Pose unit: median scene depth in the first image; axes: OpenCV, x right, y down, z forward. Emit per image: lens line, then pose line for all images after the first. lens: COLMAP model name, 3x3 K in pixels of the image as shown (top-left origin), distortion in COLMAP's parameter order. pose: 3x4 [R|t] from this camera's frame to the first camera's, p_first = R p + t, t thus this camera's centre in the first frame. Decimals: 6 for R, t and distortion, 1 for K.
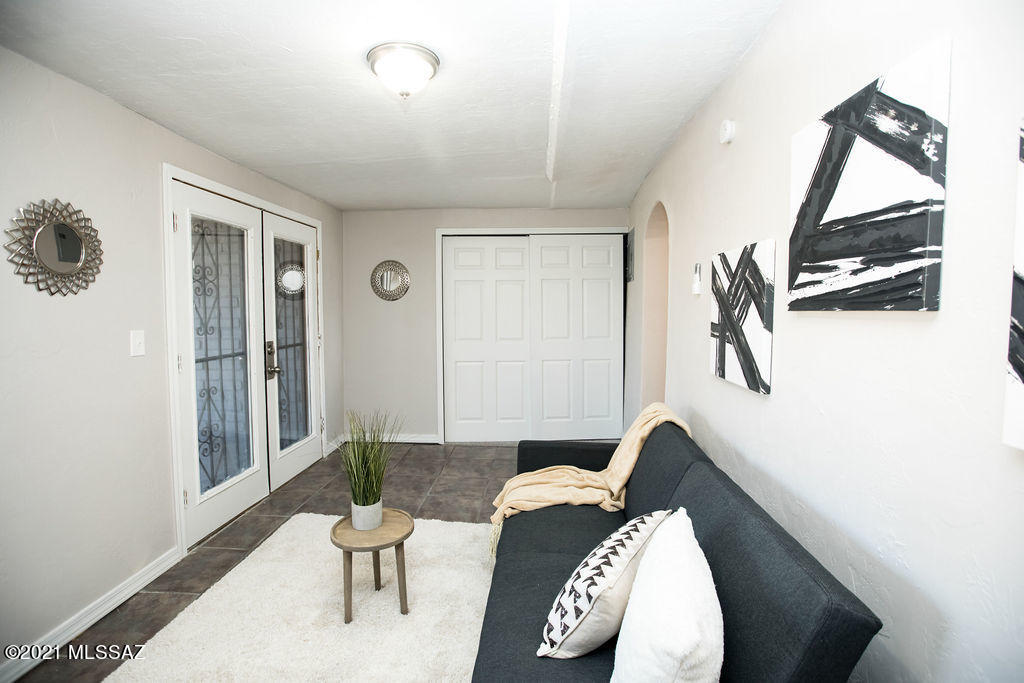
lens RADIAL K [[477.5, 0, 503.6], [0, 477.5, 338.6], [0, 0, 1]] dist [-0.051339, 0.022967]
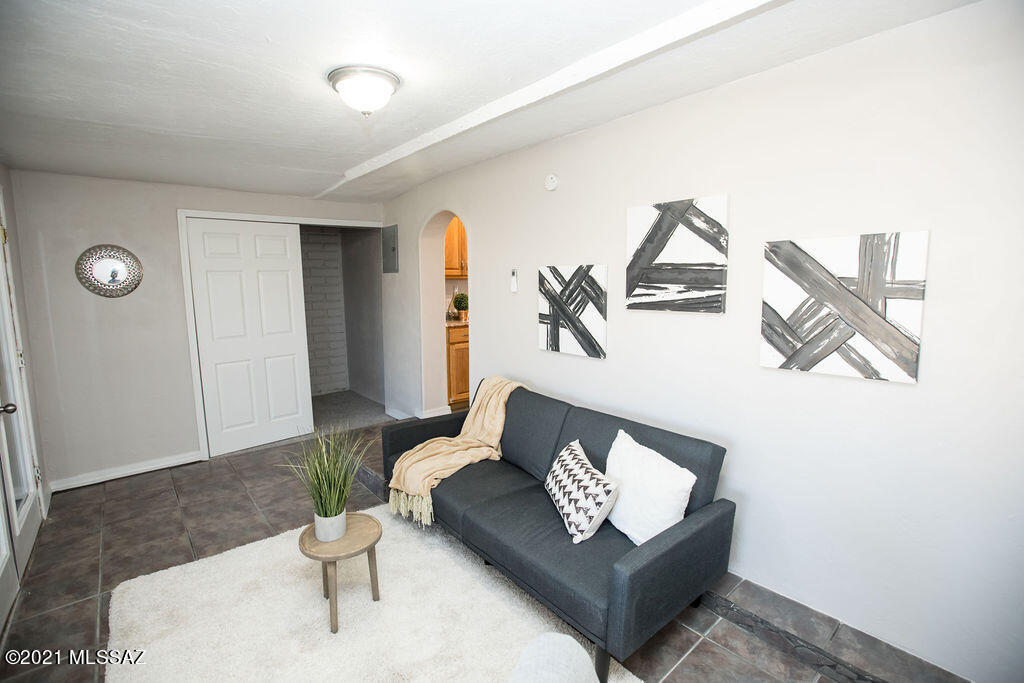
lens RADIAL K [[477.5, 0, 503.6], [0, 477.5, 338.6], [0, 0, 1]] dist [-0.051339, 0.022967]
pose [[0.724337, -0.091602, 0.683333, -0.872693], [0.053859, 0.995623, 0.076375, -0.102290], [-0.687339, -0.018518, 0.726101, 0.033494]]
